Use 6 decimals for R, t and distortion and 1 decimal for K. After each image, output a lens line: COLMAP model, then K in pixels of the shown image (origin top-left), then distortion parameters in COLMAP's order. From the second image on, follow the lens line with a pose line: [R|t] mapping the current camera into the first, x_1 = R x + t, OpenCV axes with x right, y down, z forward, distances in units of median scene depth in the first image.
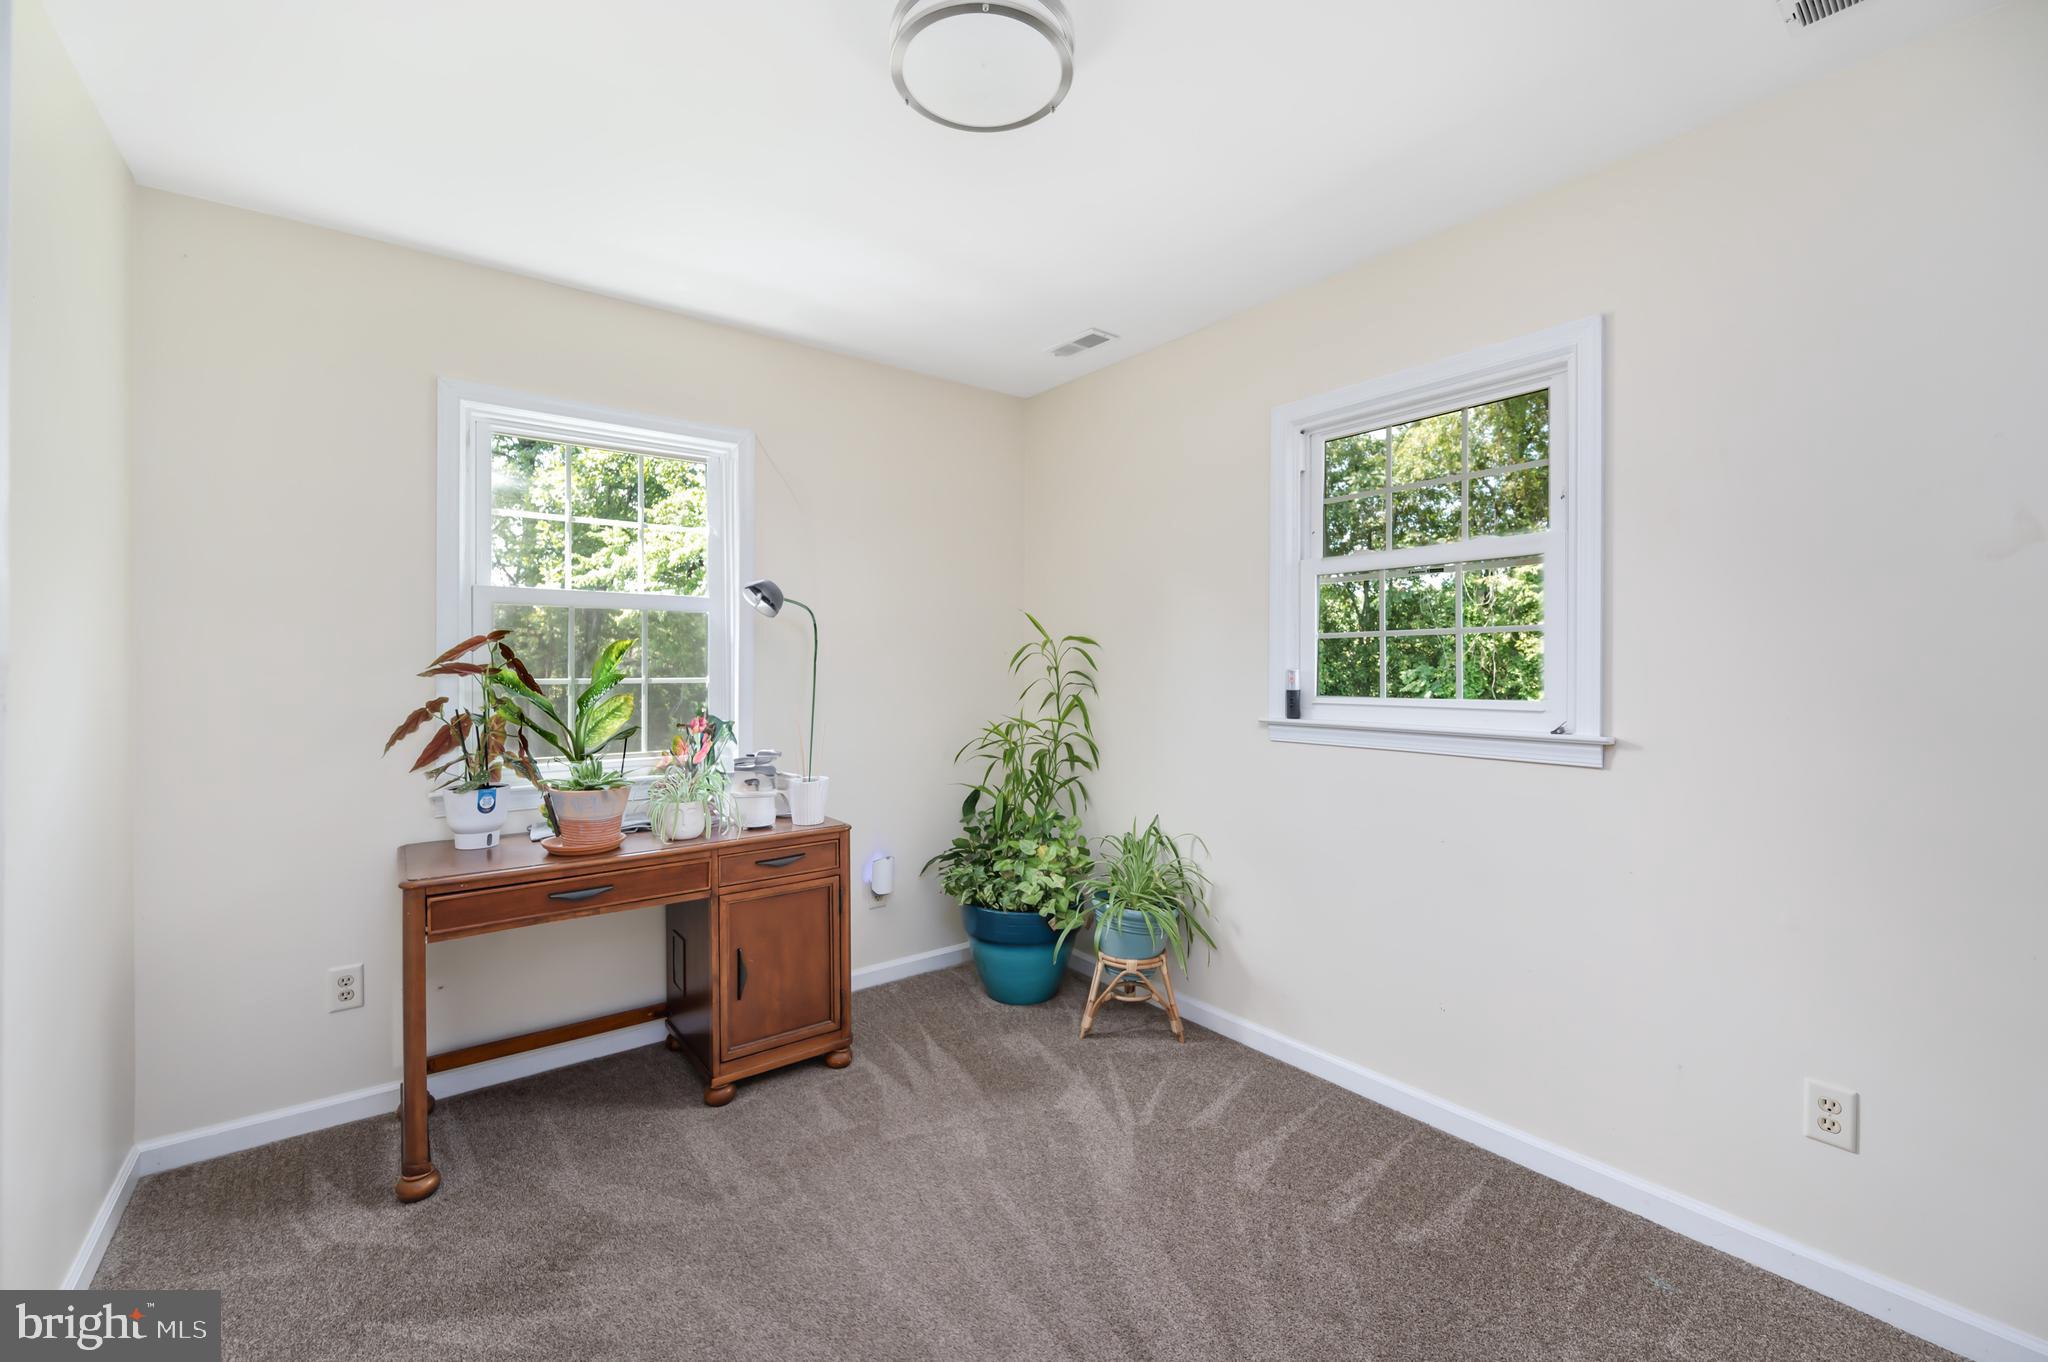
lens RADIAL K [[833.1, 0, 1020.9], [0, 833.1, 672.0], [0, 0, 1]] dist [-0.002709, -0.000636]
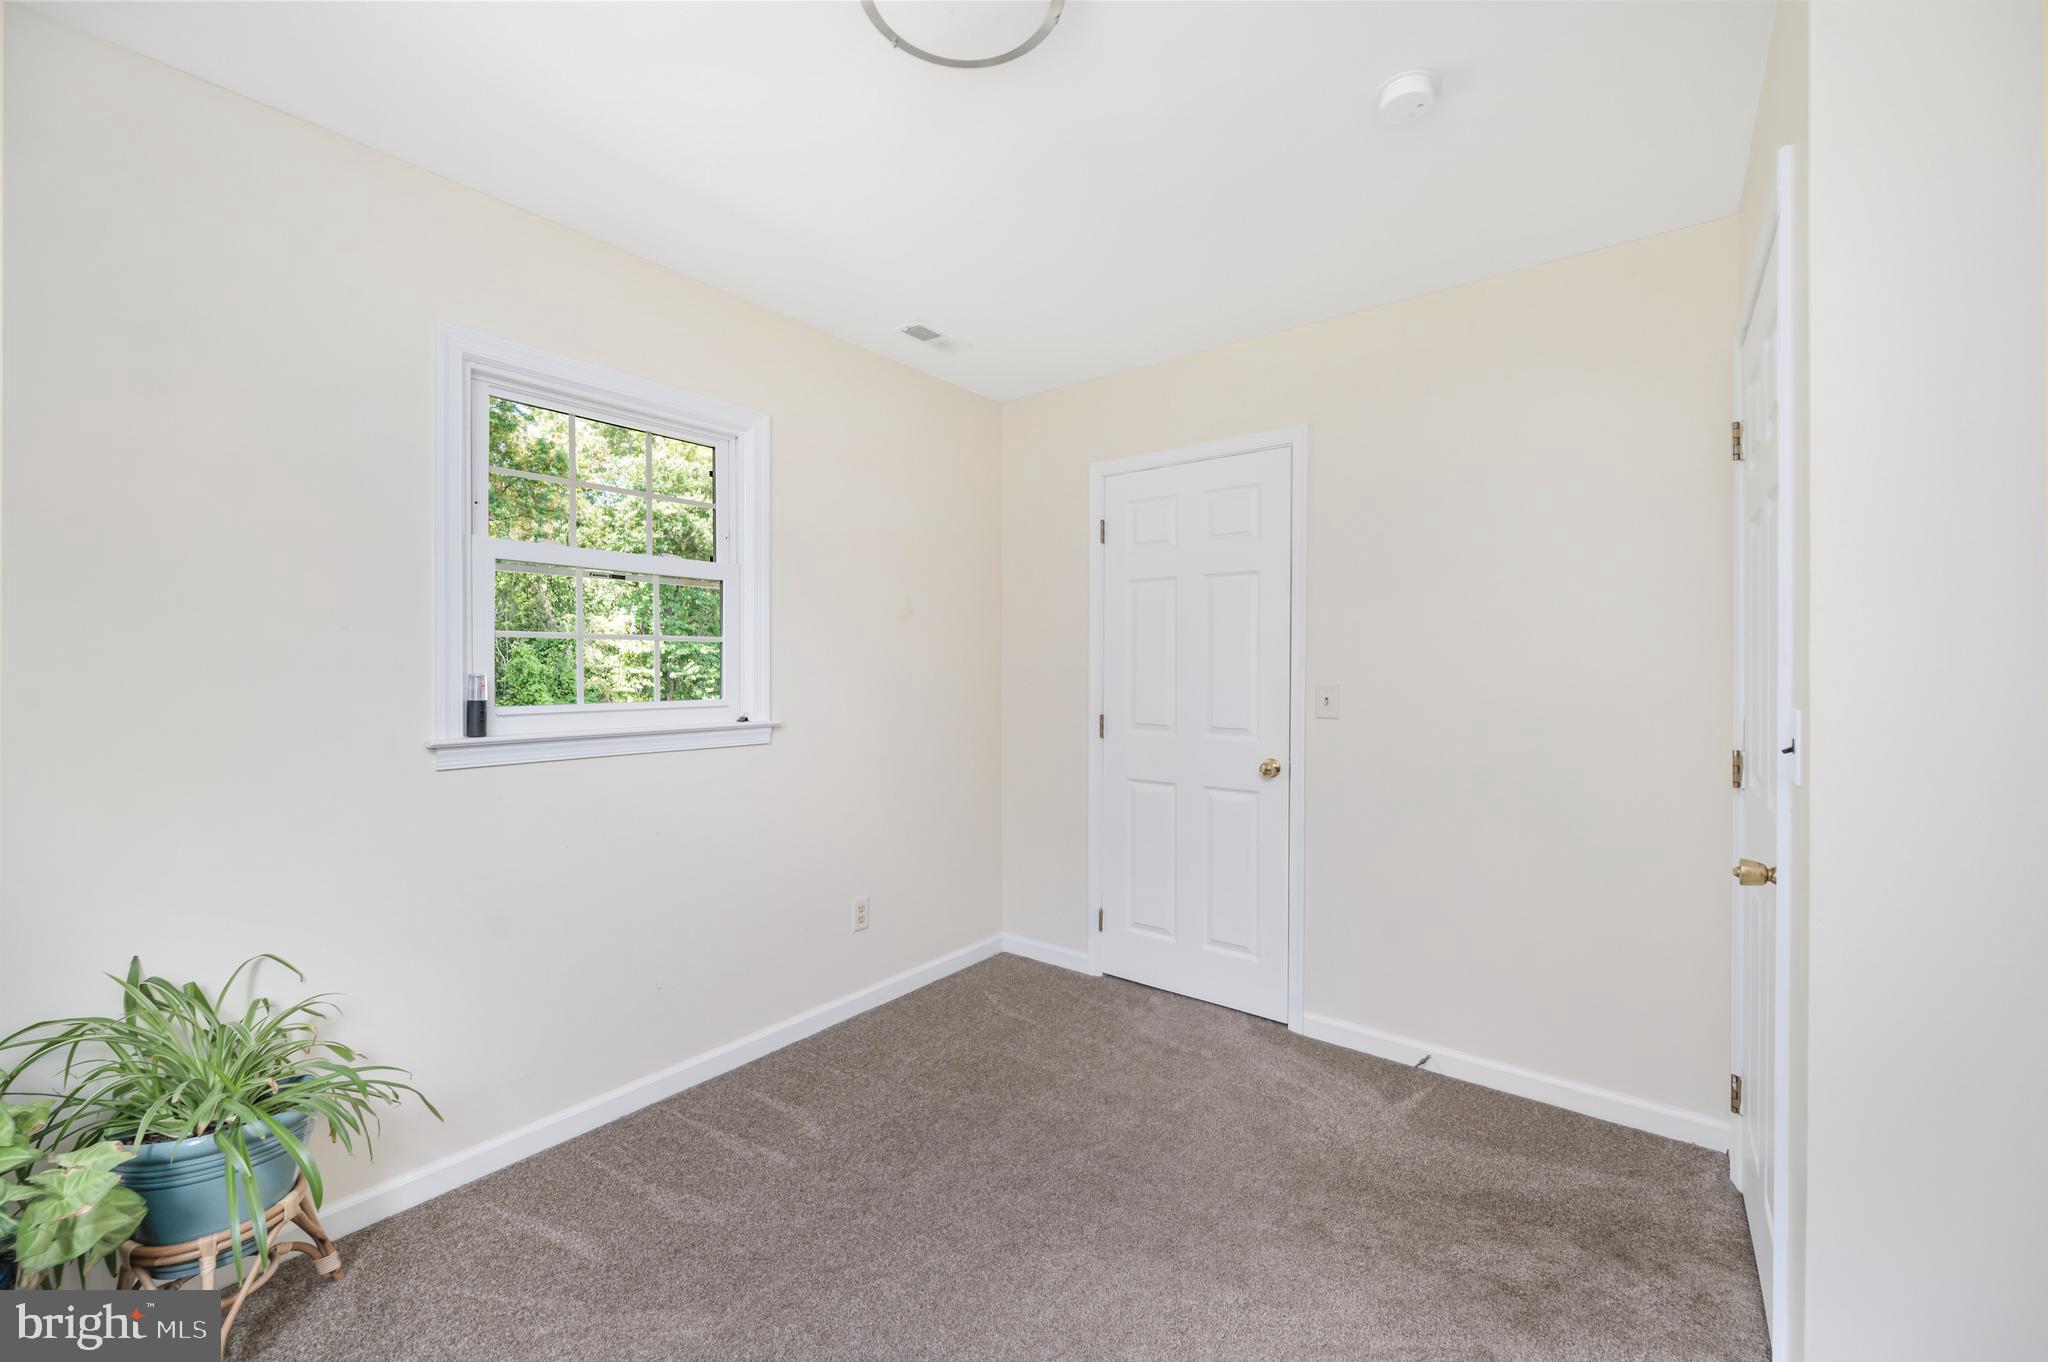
lens RADIAL K [[833.1, 0, 1020.6], [0, 833.1, 673.6], [0, 0, 1]] dist [-0.002709, -0.000636]
pose [[-0.260004, -0.005339, 0.965593, -0.608491], [0.006068, 0.999956, 0.007163, -0.006278], [-0.965589, 0.007721, -0.259960, 0.769329]]
